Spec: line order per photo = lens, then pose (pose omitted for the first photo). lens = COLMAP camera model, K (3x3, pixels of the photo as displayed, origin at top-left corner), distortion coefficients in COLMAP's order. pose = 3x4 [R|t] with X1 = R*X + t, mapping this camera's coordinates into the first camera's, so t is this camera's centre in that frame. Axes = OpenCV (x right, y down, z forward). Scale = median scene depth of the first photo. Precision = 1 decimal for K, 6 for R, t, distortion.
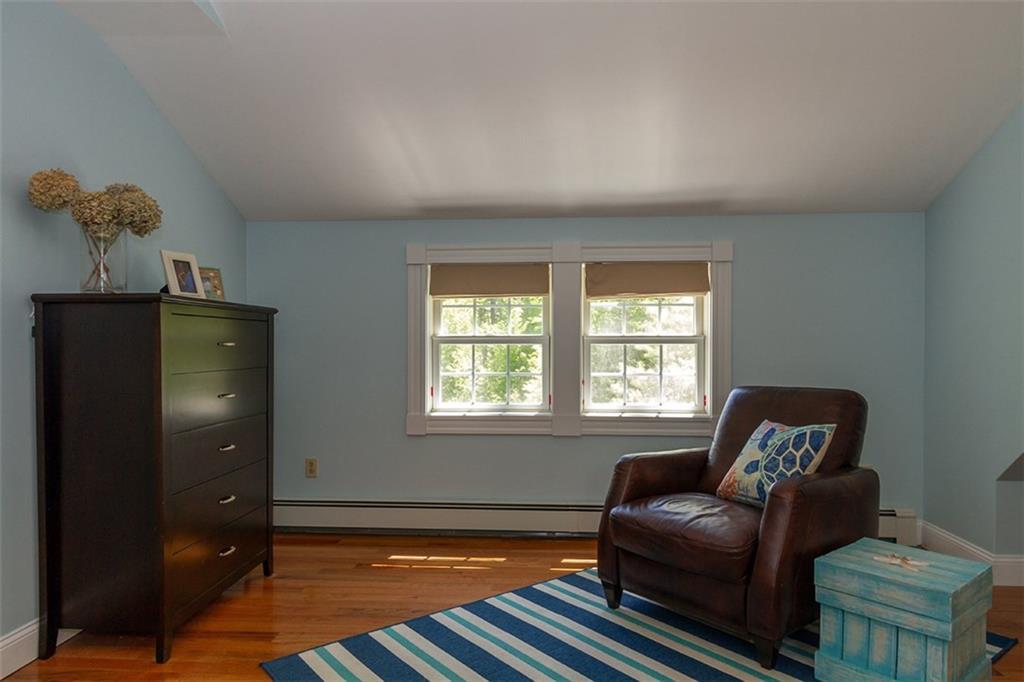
lens RADIAL K [[706.0, 0, 511.7], [0, 706.0, 343.5], [0, 0, 1]] dist [0.000677, -0.000610]
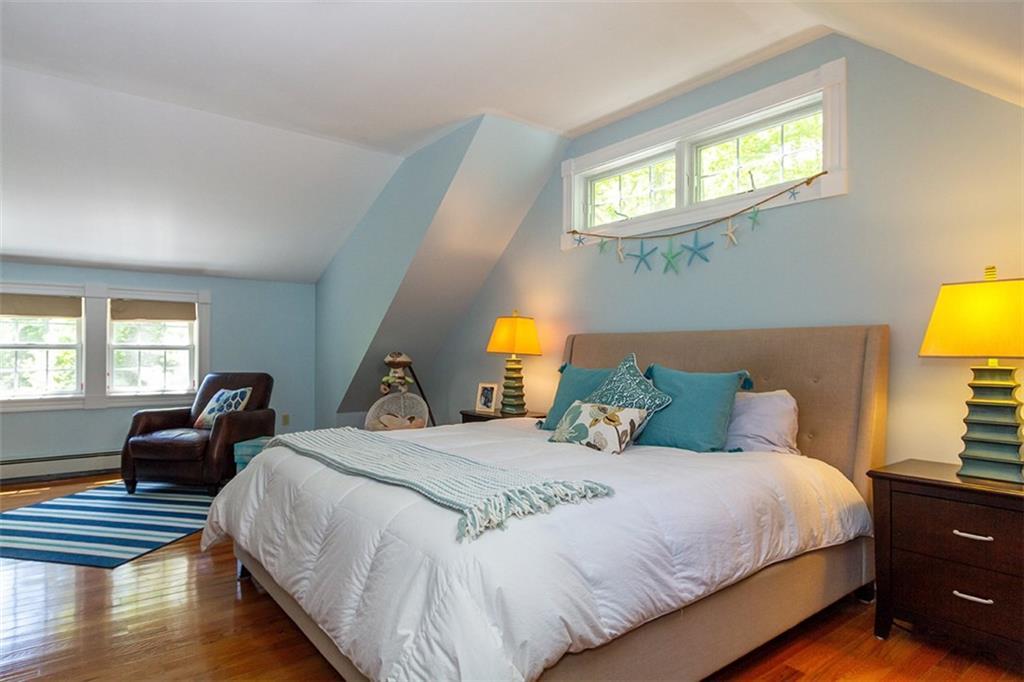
lens RADIAL K [[595.9, 0, 511.9], [0, 595.9, 349.1], [0, 0, 1]] dist [-0.000817, 0.000092]
pose [[0.755386, 0.002976, 0.655274, -0.098998], [-0.003358, 0.999994, -0.000671, -0.003798], [-0.655272, -0.001693, 0.755391, -0.649325]]
